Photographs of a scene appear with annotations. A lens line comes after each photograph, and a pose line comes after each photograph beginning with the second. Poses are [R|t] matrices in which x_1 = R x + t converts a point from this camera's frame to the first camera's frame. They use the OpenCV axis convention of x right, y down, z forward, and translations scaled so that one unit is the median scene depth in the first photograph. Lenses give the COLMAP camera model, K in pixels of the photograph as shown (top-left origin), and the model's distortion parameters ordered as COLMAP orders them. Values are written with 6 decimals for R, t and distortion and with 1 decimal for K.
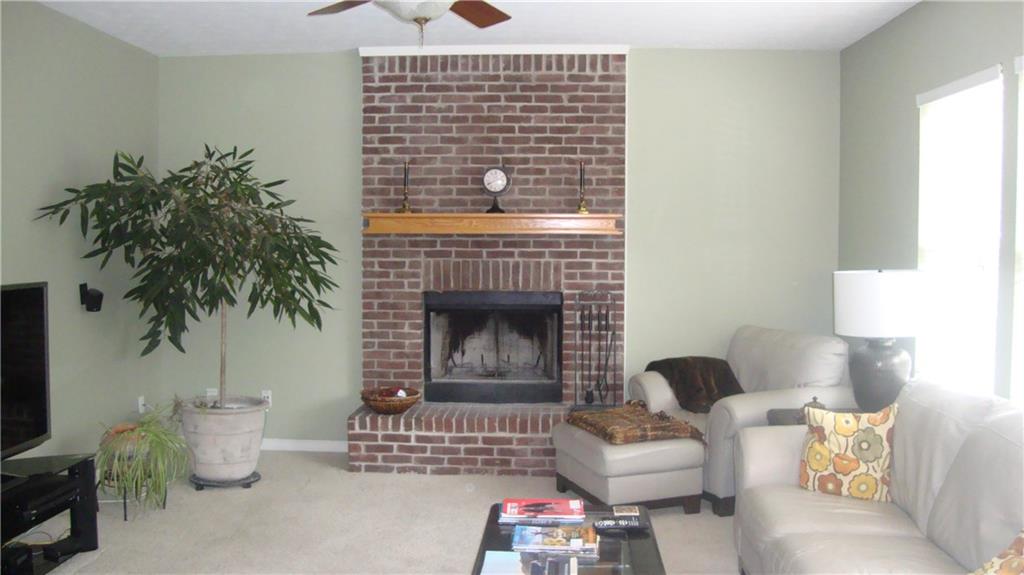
lens RADIAL K [[913.8, 0, 526.7], [0, 913.8, 288.9], [0, 0, 1]] dist [-0.193625, 0.164954]
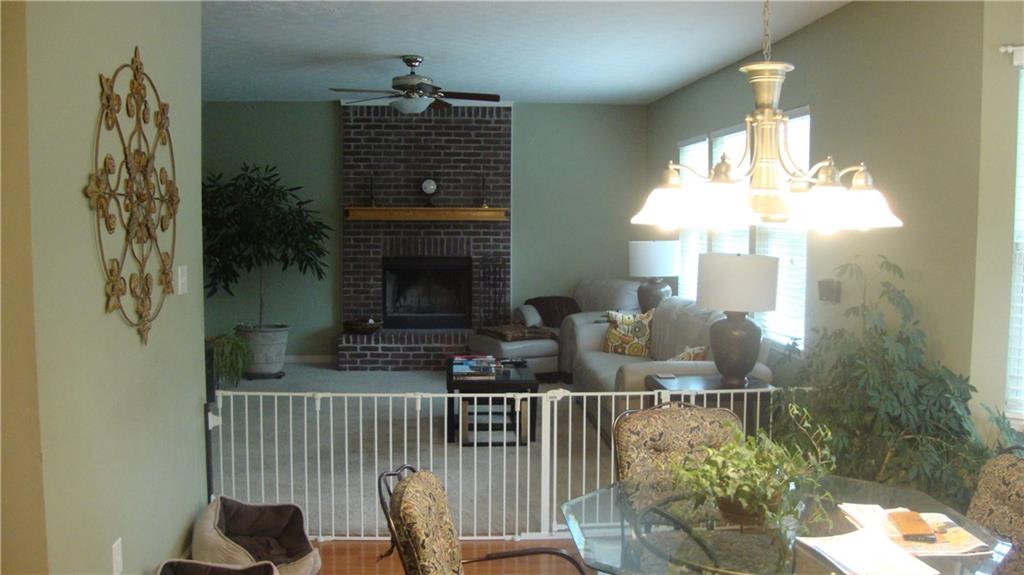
lens RADIAL K [[913.8, 0, 520.3], [0, 913.8, 284.7], [0, 0, 1]] dist [-0.193625, 0.164954]
pose [[0.992046, -0.006873, 0.125689, -0.077624], [0.005172, 0.999891, 0.013860, 0.030561], [-0.125771, -0.013099, 0.991973, -0.591840]]
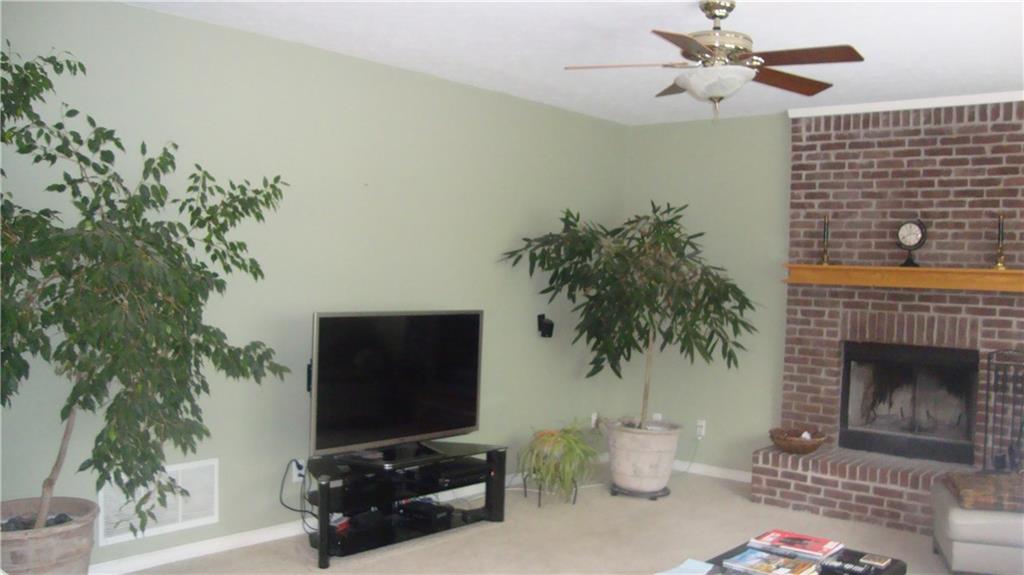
lens RADIAL K [[913.8, 0, 521.1], [0, 913.8, 289.2], [0, 0, 1]] dist [-0.193625, 0.164954]
pose [[0.786940, 0.034368, -0.616071, 0.231658], [-0.065187, 0.997491, -0.027621, -0.003788], [0.613576, 0.061896, 0.787206, -0.029224]]
